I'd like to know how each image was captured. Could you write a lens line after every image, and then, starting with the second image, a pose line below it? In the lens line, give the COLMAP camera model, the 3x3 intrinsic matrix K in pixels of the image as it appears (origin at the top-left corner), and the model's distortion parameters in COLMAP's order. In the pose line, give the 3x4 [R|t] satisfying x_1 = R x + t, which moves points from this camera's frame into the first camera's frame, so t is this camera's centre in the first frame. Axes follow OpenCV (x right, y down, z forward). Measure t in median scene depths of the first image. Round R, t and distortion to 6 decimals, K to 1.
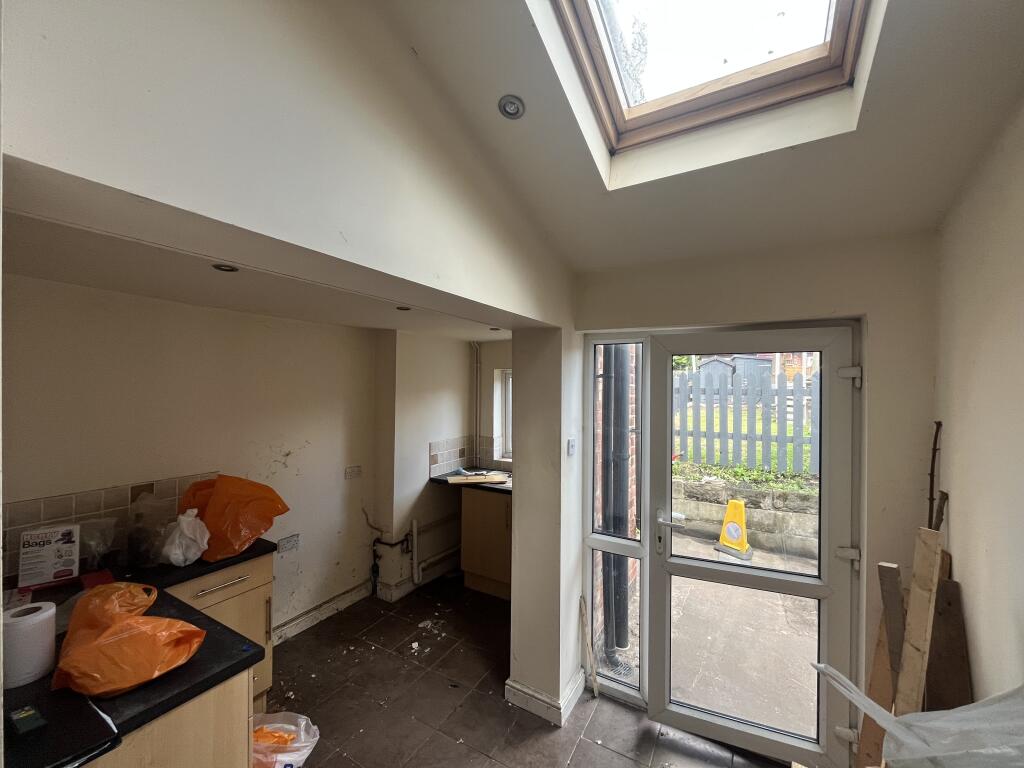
lens RADIAL K [[415.8, 0, 508.7], [0, 415.8, 385.9], [0, 0, 1]] dist [-0.001485, -0.000583]
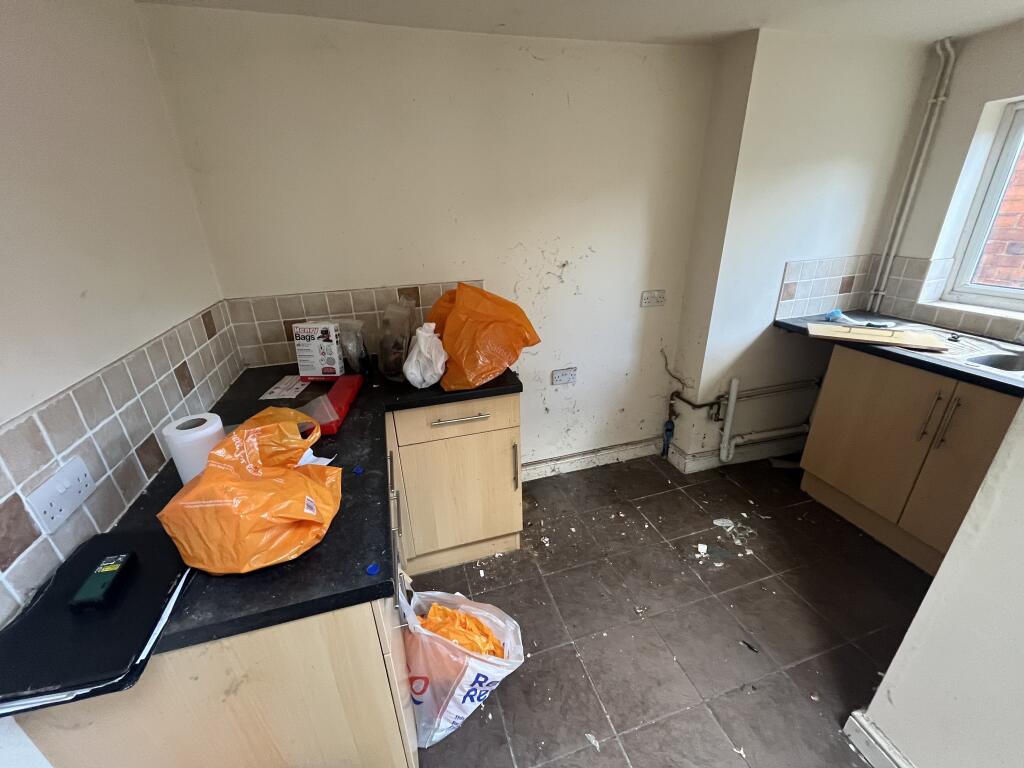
lens RADIAL K [[415.8, 0, 510.4], [0, 415.8, 385.3], [0, 0, 1]] dist [-0.001485, -0.000583]
pose [[0.728277, 0.238521, -0.642433, -0.075679], [0.038810, 0.921611, 0.386169, 0.076292], [0.684183, -0.306171, 0.661931, 0.399053]]
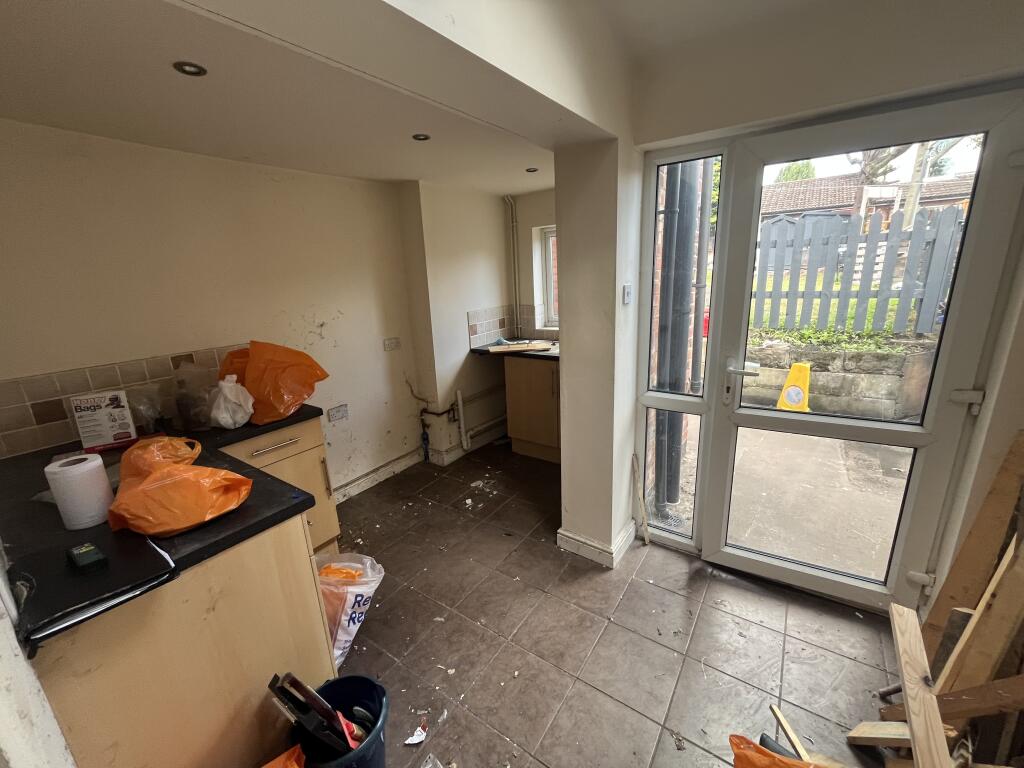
lens RADIAL K [[415.8, 0, 509.0], [0, 415.8, 385.0], [0, 0, 1]] dist [-0.001485, -0.000583]
pose [[0.994703, -0.031594, -0.097816, -0.012883], [0.056518, 0.962945, 0.263708, 0.073267], [0.085859, -0.267840, 0.959630, 0.083599]]
